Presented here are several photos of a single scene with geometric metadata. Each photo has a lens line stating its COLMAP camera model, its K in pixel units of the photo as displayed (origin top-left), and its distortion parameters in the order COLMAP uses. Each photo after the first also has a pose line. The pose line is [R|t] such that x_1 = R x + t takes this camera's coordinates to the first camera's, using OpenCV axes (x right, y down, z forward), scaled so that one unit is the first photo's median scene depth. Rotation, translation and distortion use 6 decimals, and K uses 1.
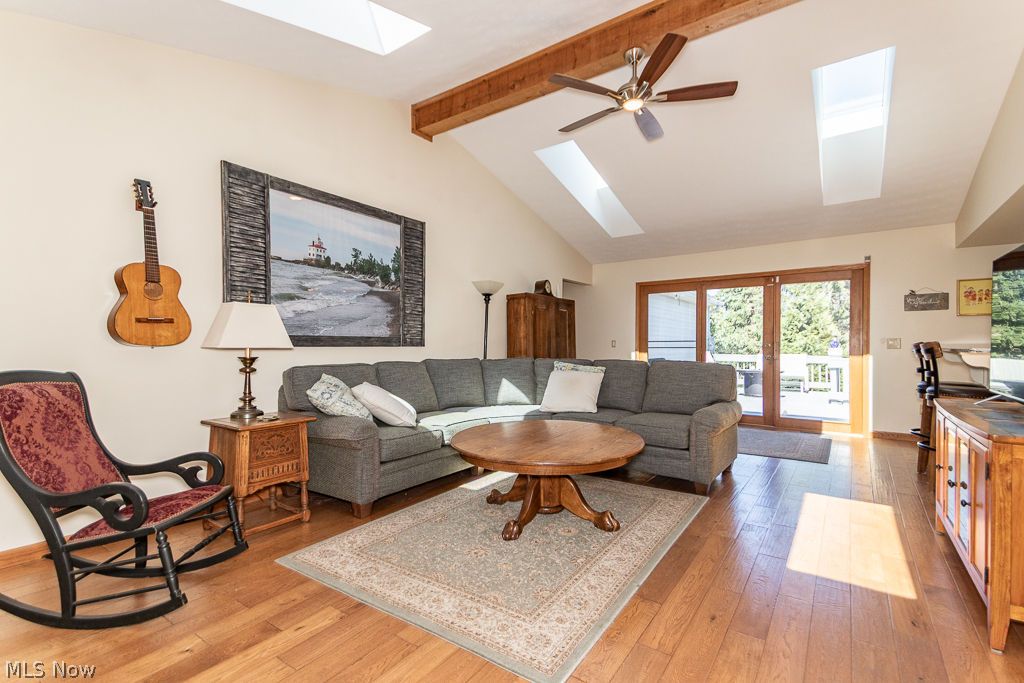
lens RADIAL K [[468.0, 0, 518.1], [0, 468.0, 337.4], [0, 0, 1]] dist [0.055973, -0.000051]
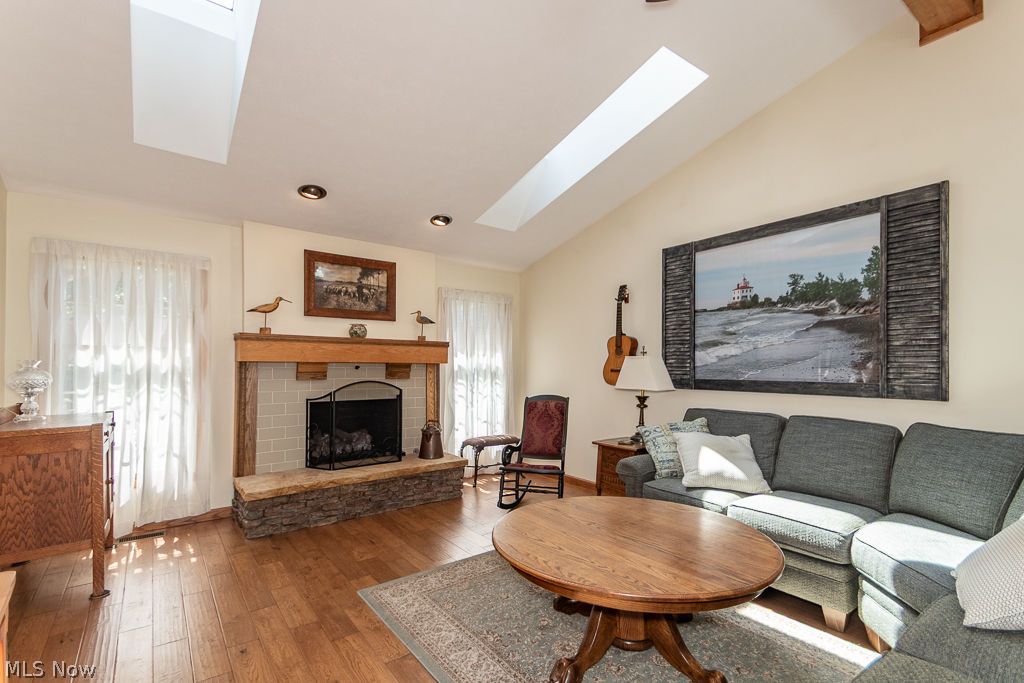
lens RADIAL K [[459.0, 0, 524.1], [0, 459.0, 362.2], [0, 0, 1]] dist [0.024622, 0.000058]
pose [[-0.303971, -0.011028, -0.952618, 0.591532], [0.012600, 0.999799, -0.015595, -0.029276], [0.952598, -0.016743, -0.303771, 0.828905]]
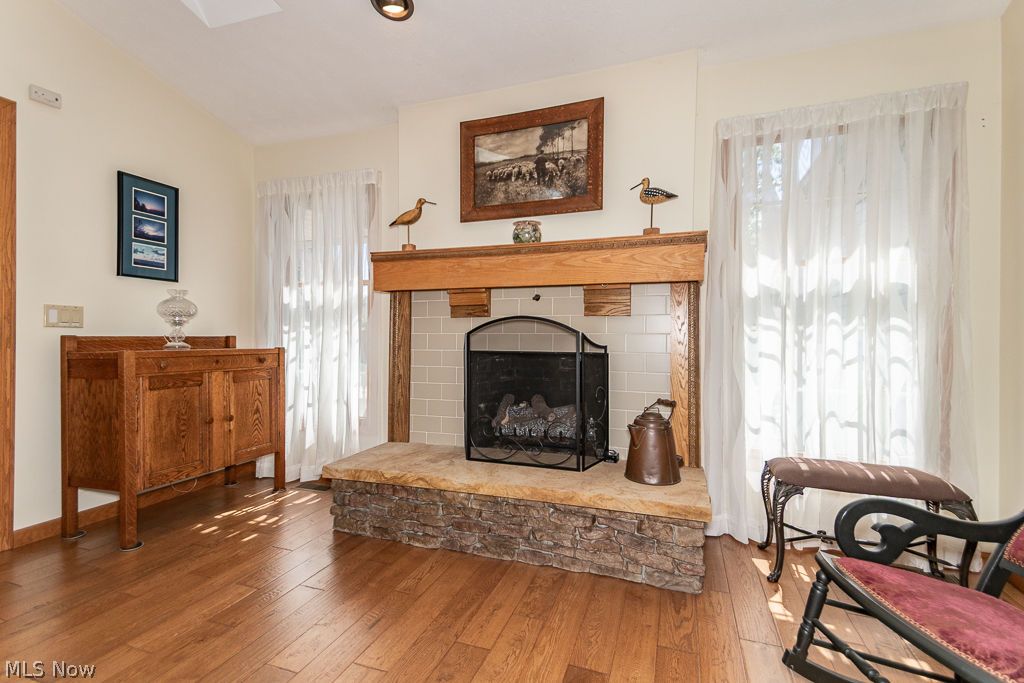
lens RADIAL K [[468.0, 0, 518.1], [0, 468.0, 337.4], [0, 0, 1]] dist [0.055973, -0.000051]
pose [[-0.968380, -0.005331, -0.249422, -0.162431], [-0.000613, 0.999820, -0.018988, 0.033628], [0.249478, -0.018235, -0.968209, 0.755482]]
